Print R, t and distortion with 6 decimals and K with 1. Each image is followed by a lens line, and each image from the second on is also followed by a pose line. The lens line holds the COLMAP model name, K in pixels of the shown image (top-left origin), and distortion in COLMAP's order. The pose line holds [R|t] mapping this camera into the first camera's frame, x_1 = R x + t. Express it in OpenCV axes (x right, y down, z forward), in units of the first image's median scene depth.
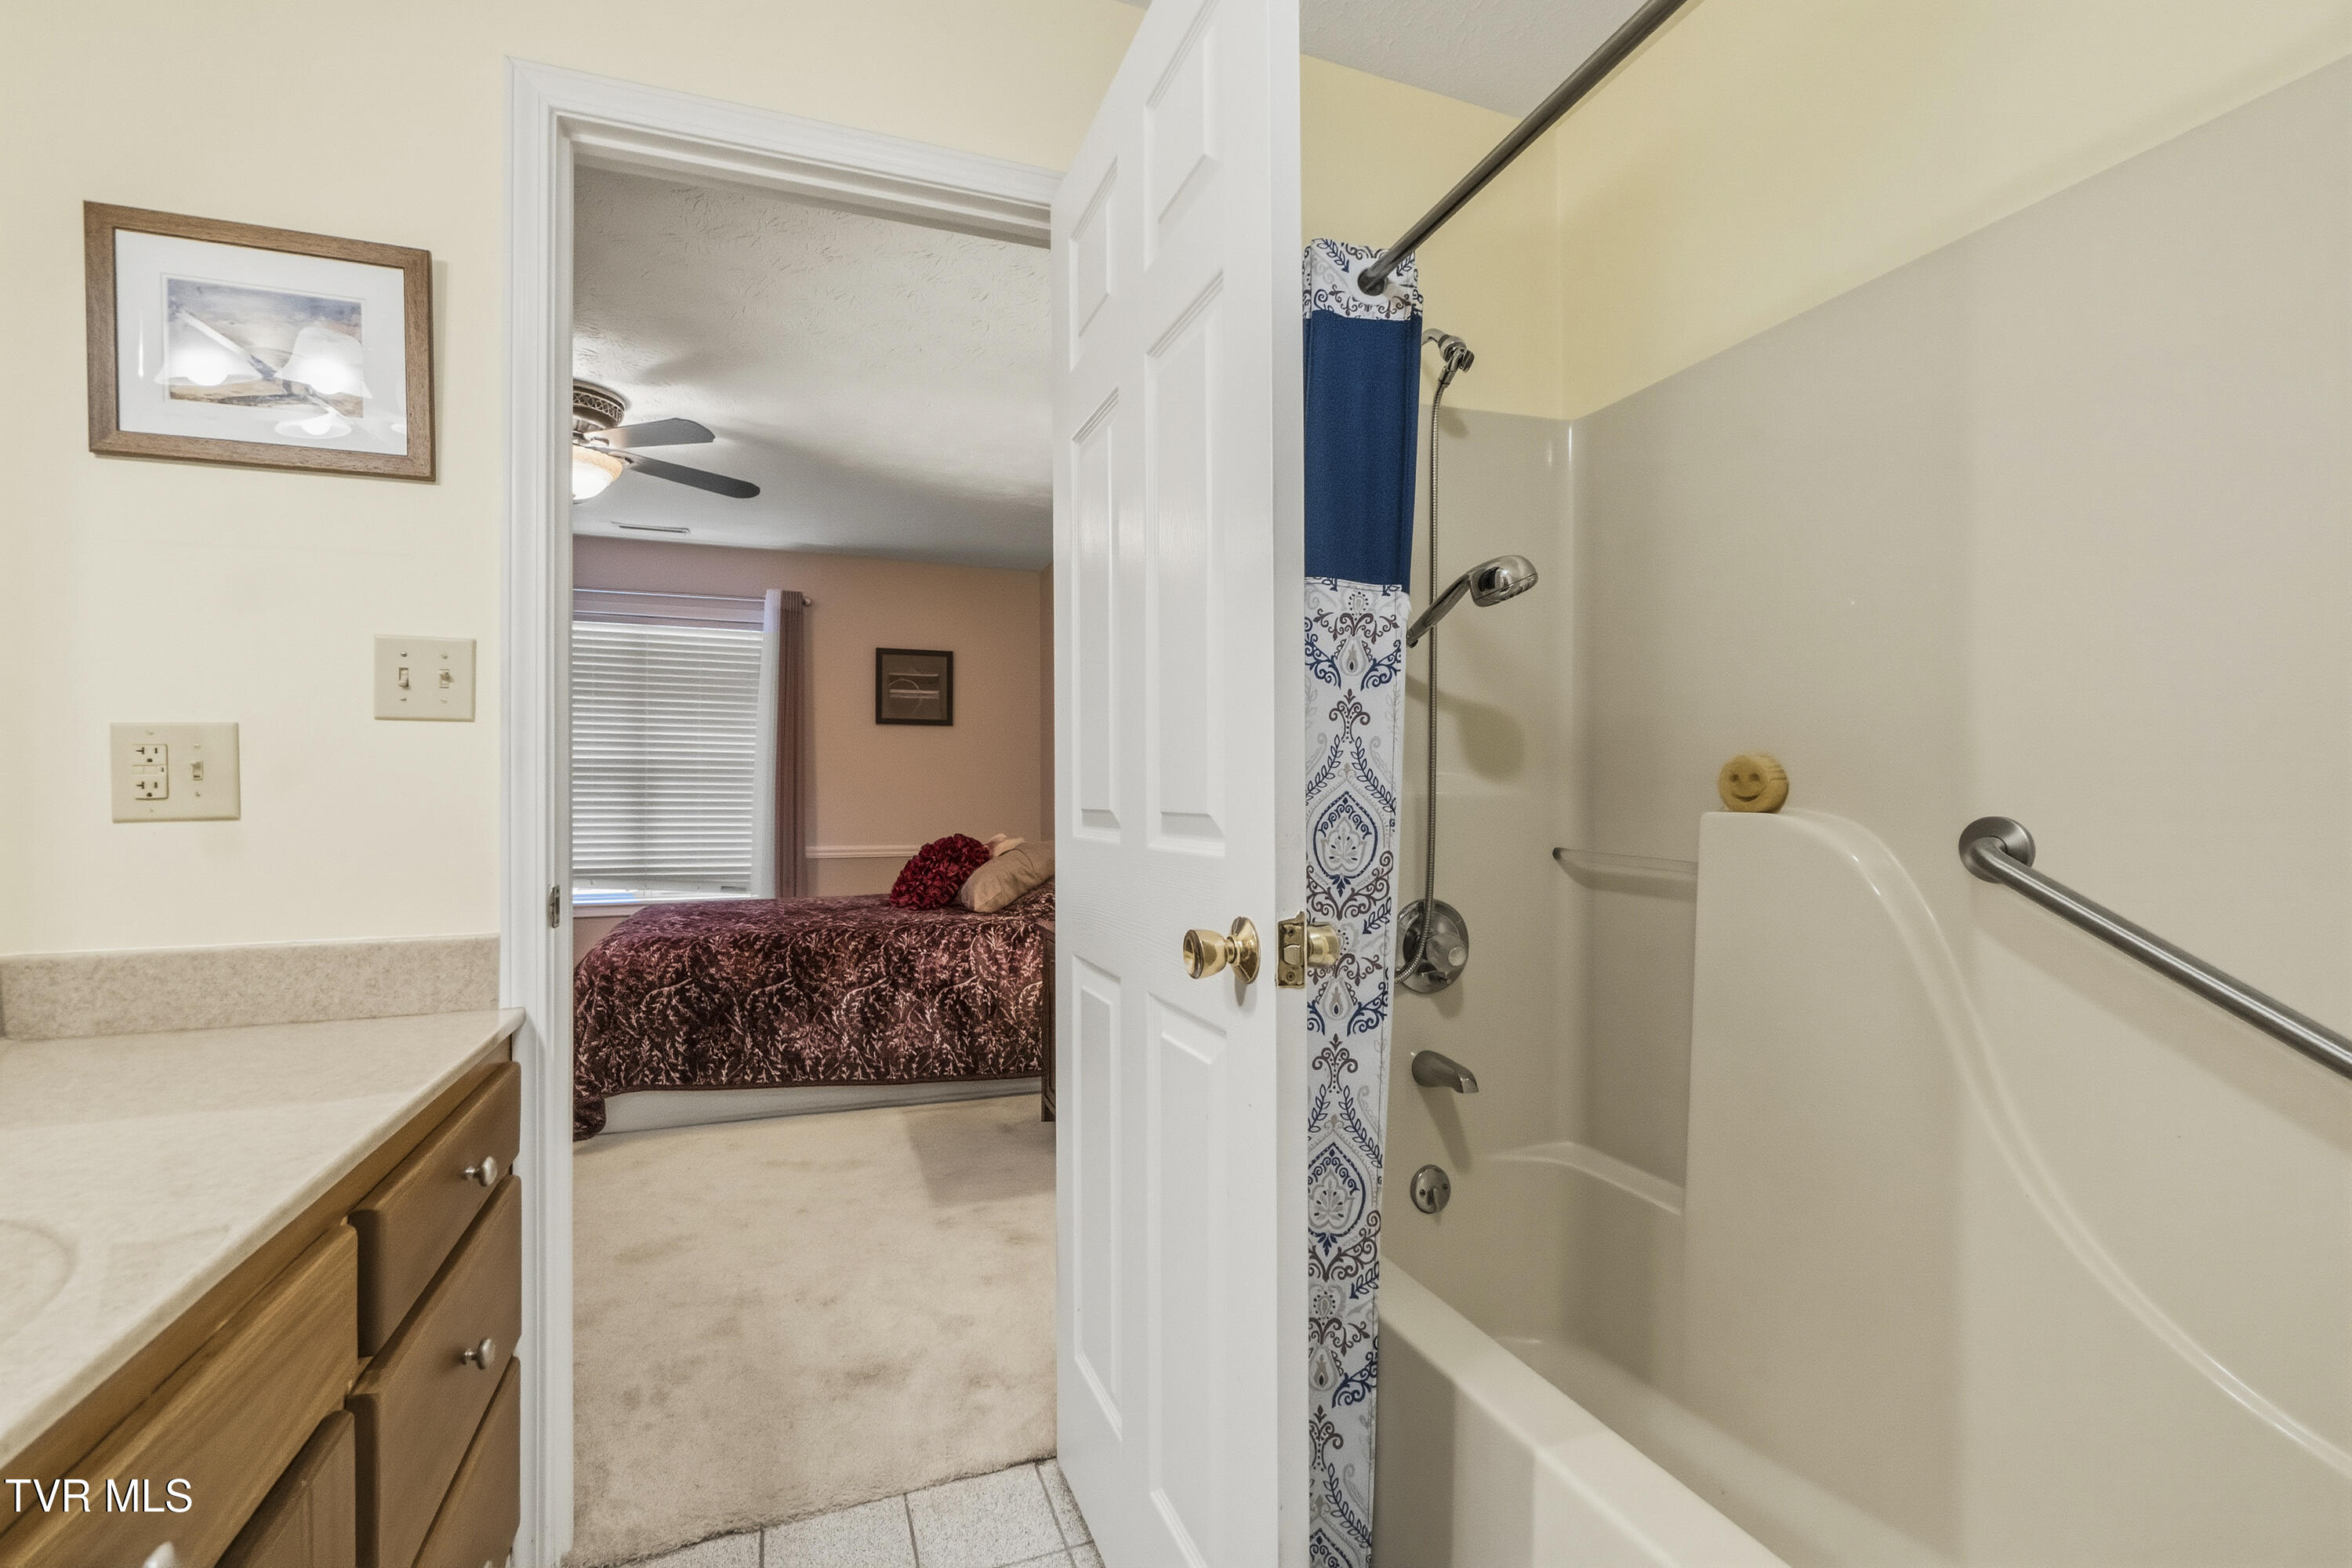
lens RADIAL K [[1025.7, 0, 1155.0], [0, 1025.7, 811.1], [0, 0, 1]] dist [-0.004260, 0.000675]
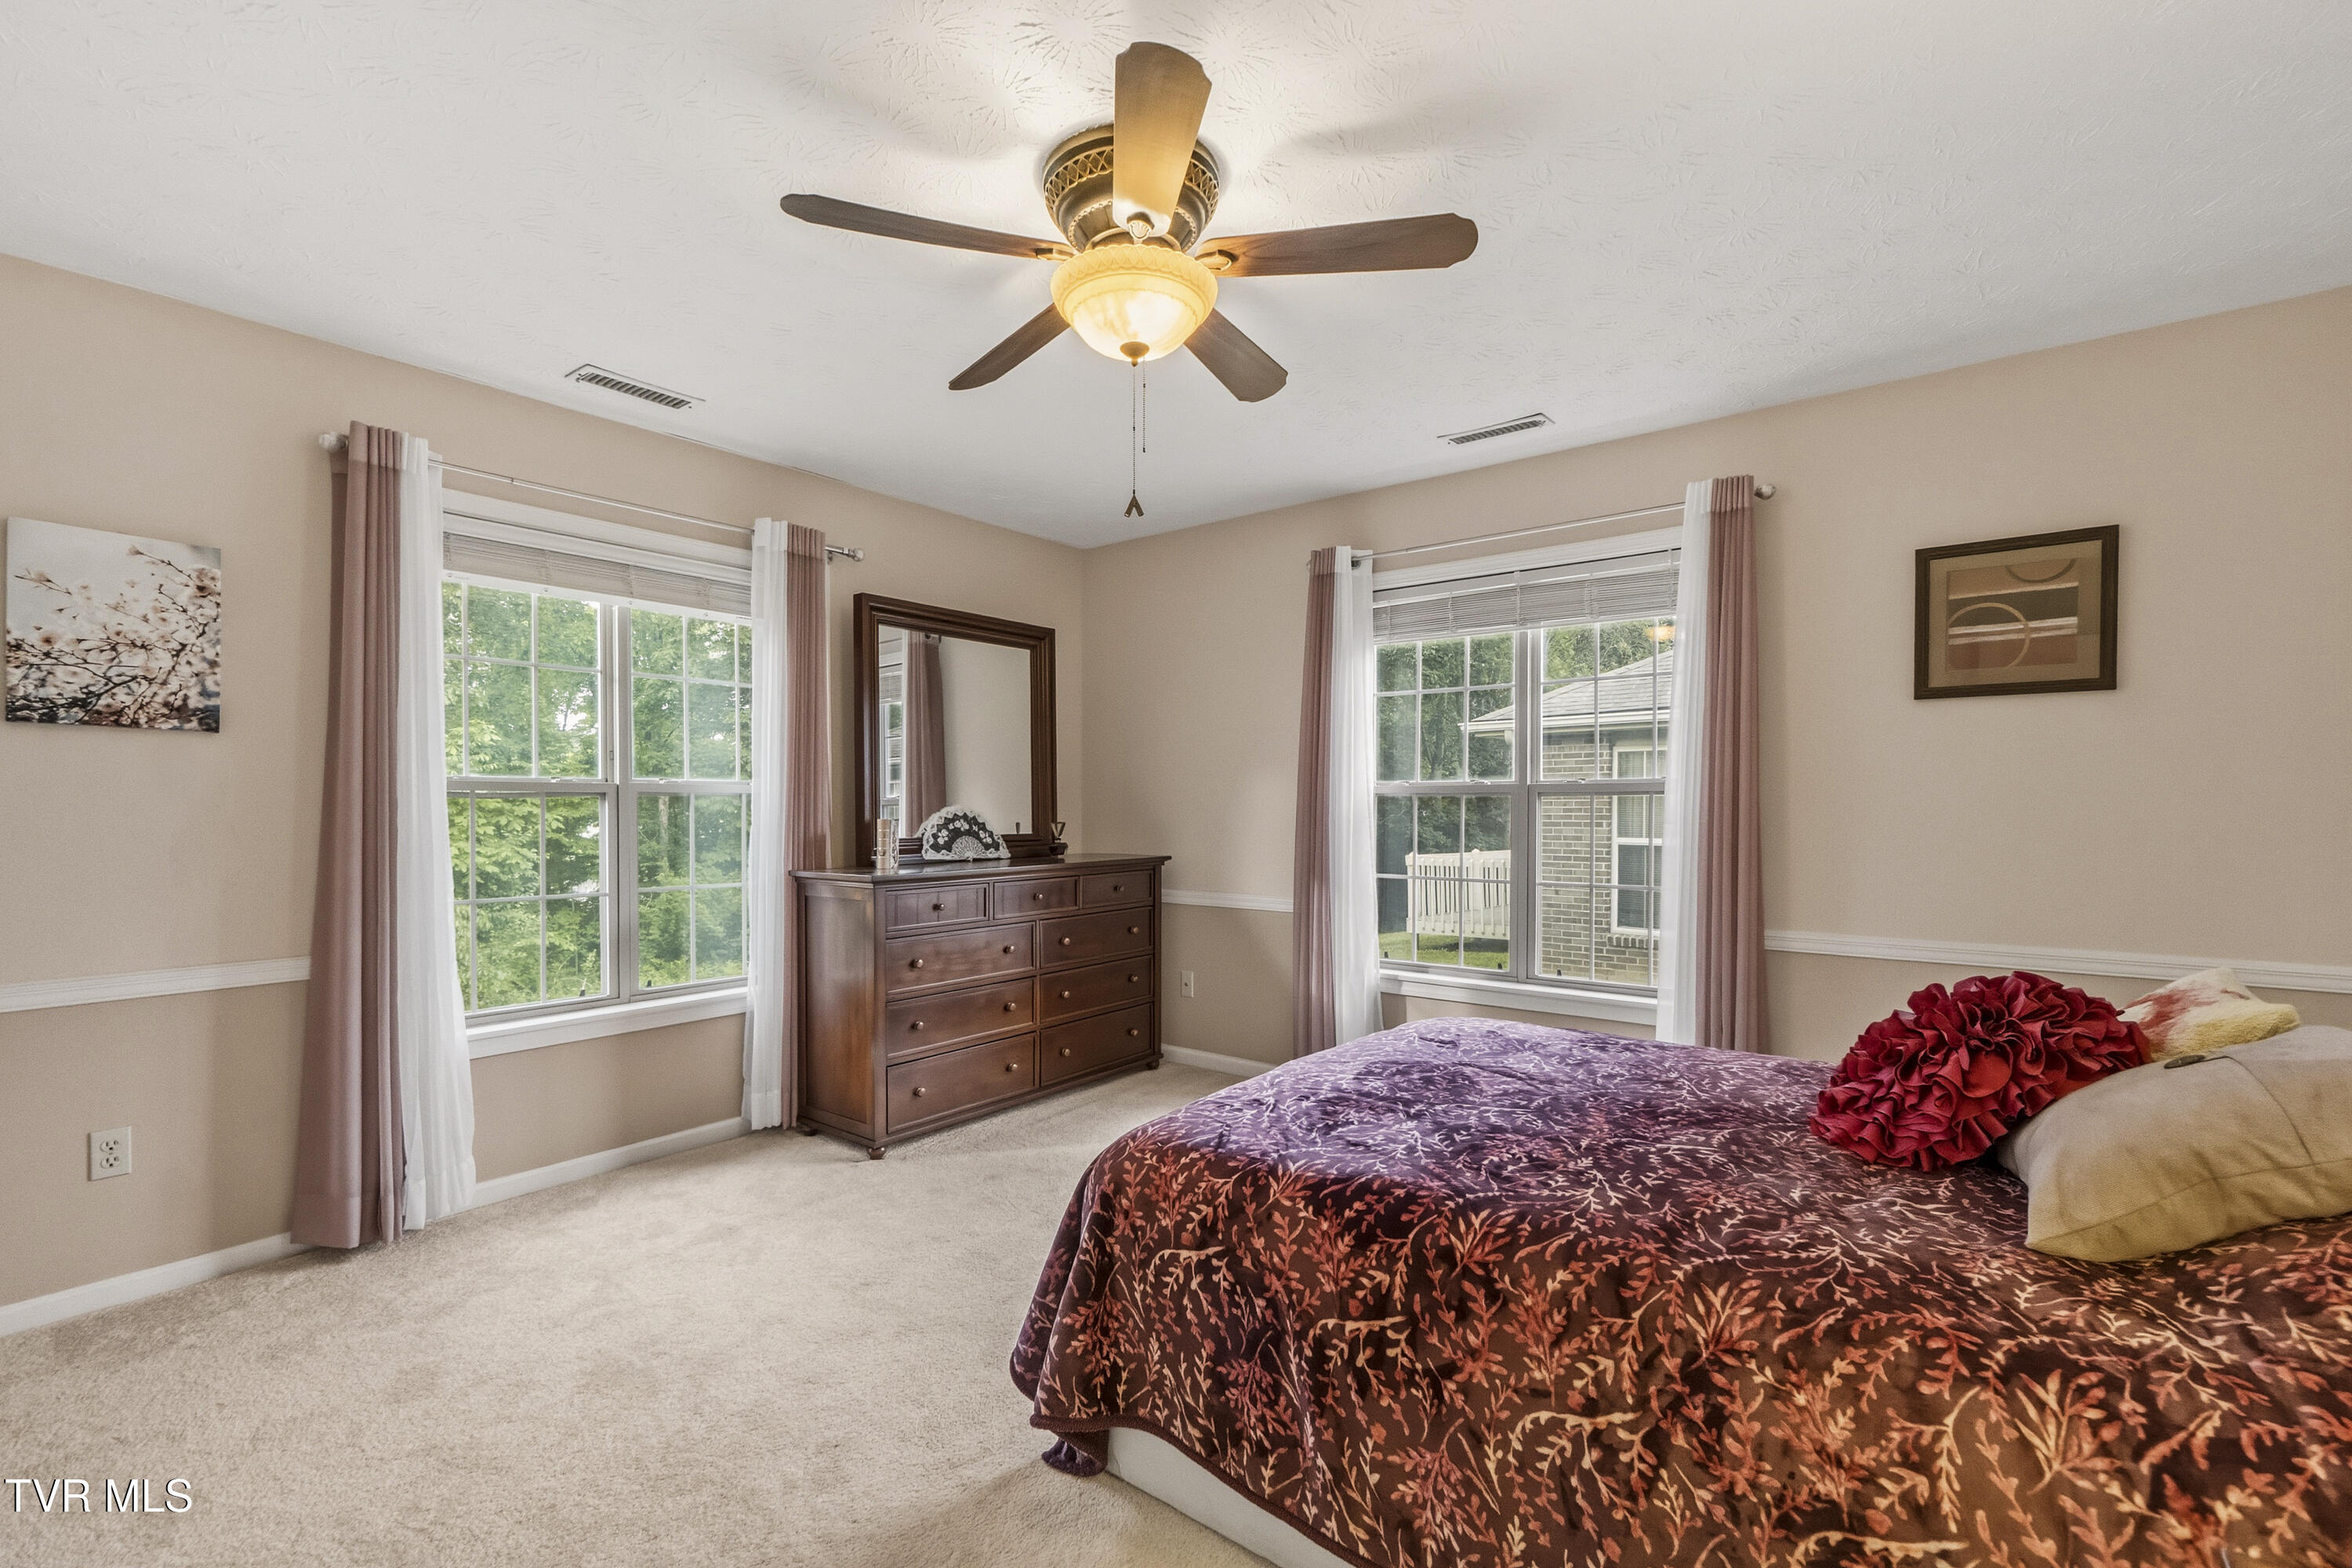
lens RADIAL K [[1025.7, 0, 1155.0], [0, 1025.7, 811.1], [0, 0, 1]] dist [-0.004260, 0.000675]
pose [[0.511861, 0.001429, -0.859067, -0.046934], [-0.008773, 0.999955, -0.003564, -0.039878], [0.859024, 0.009361, 0.511851, 0.679913]]
